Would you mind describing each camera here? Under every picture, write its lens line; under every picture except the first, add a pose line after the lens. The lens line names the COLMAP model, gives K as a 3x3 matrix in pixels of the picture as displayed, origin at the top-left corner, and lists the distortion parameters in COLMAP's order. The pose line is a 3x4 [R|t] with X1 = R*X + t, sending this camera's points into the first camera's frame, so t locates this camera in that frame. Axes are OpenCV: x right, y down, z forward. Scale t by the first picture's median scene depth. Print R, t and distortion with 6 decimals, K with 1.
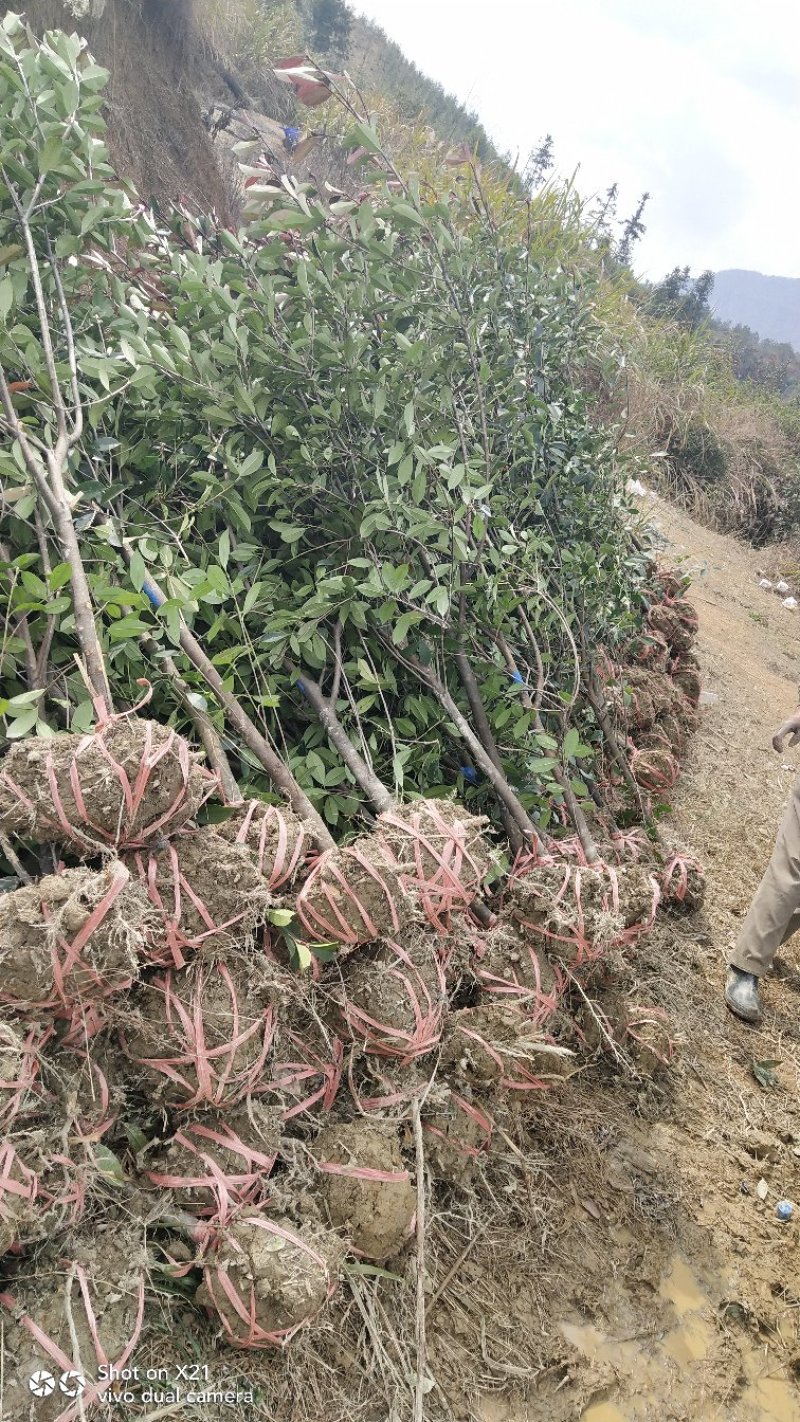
lens RADIAL K [[1093.4, 0, 394.9], [0, 1093.4, 706.3], [0, 0, 1]] dist [-0.020703, 0.058778]
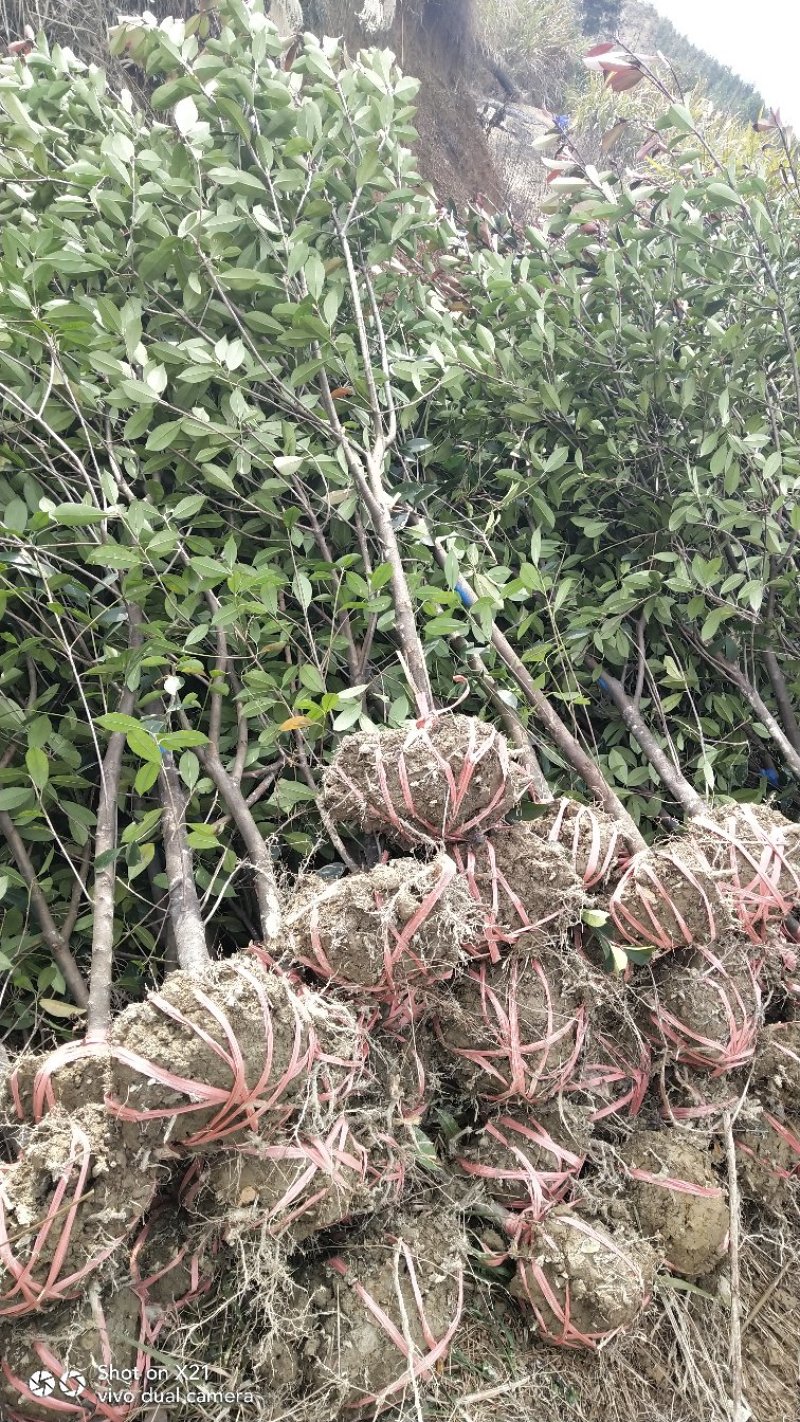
lens RADIAL K [[1093.4, 0, 398.2], [0, 1093.4, 707.7], [0, 0, 1]] dist [-0.020703, 0.058778]
pose [[0.973335, 0.016011, -0.228830, -0.048478], [-0.014443, 0.999859, 0.008524, -0.002729], [0.228934, -0.004992, 0.973429, -0.004092]]
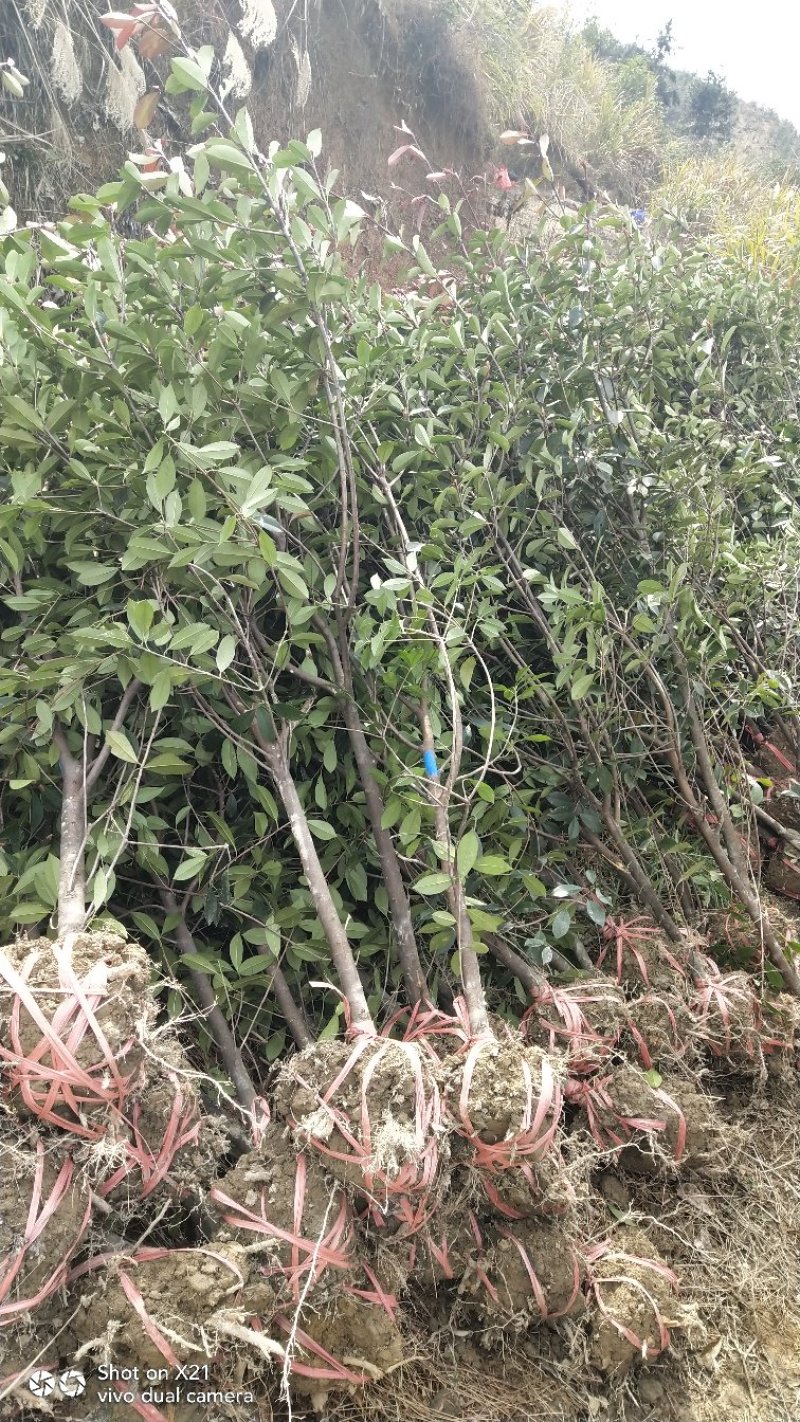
lens RADIAL K [[1093.4, 0, 394.0], [0, 1093.4, 709.8], [0, 0, 1]] dist [-0.020703, 0.058778]
pose [[0.937169, -0.012006, -0.348670, 0.477135], [-0.015487, 0.996991, -0.075955, -0.005692], [0.348533, 0.076583, 0.934163, 0.434417]]
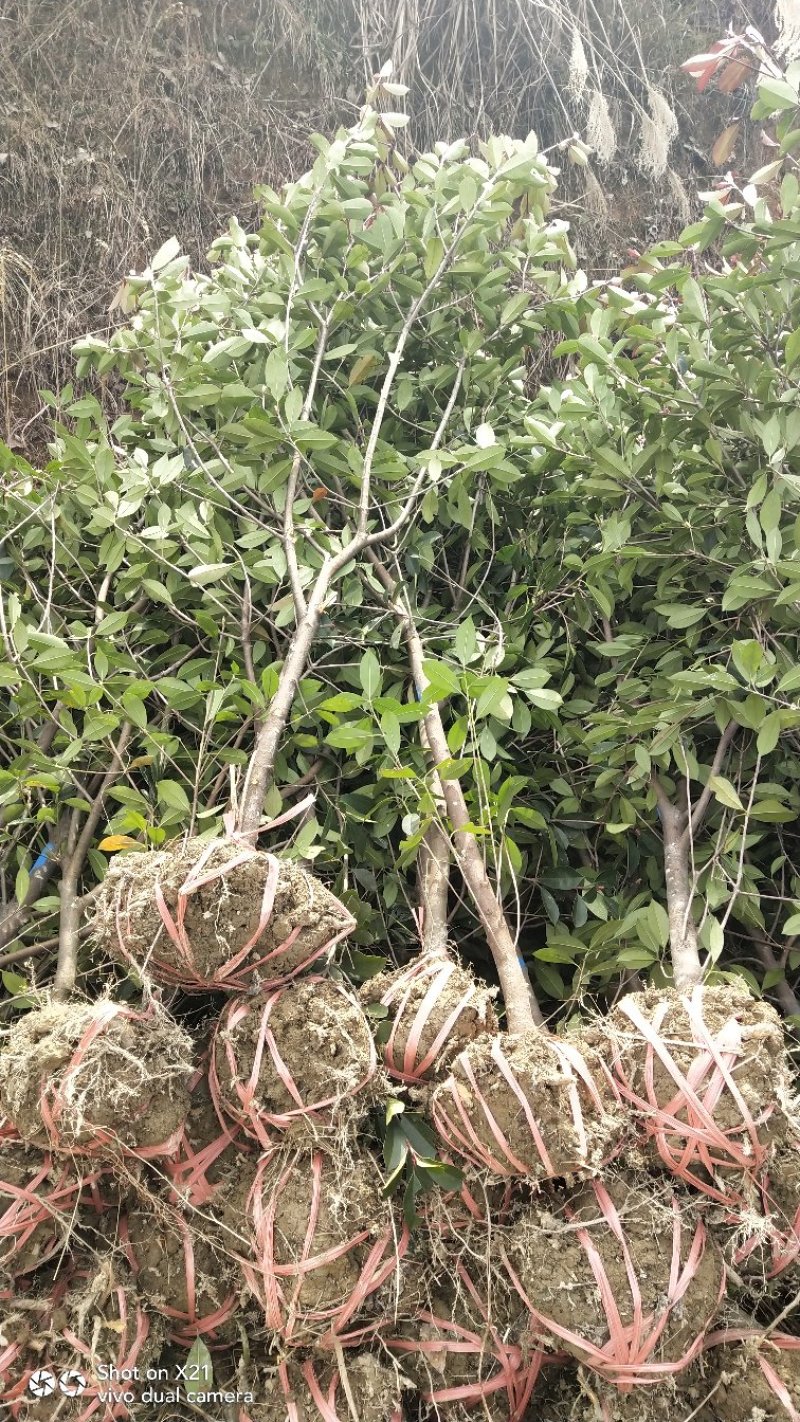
lens RADIAL K [[1093.4, 0, 393.1], [0, 1093.4, 711.0], [0, 0, 1]] dist [-0.020703, 0.058778]
pose [[0.692226, -0.040398, -0.720549, 0.402192], [-0.042952, 0.994356, -0.097012, -0.008866], [0.720401, 0.098103, 0.686584, 0.404904]]
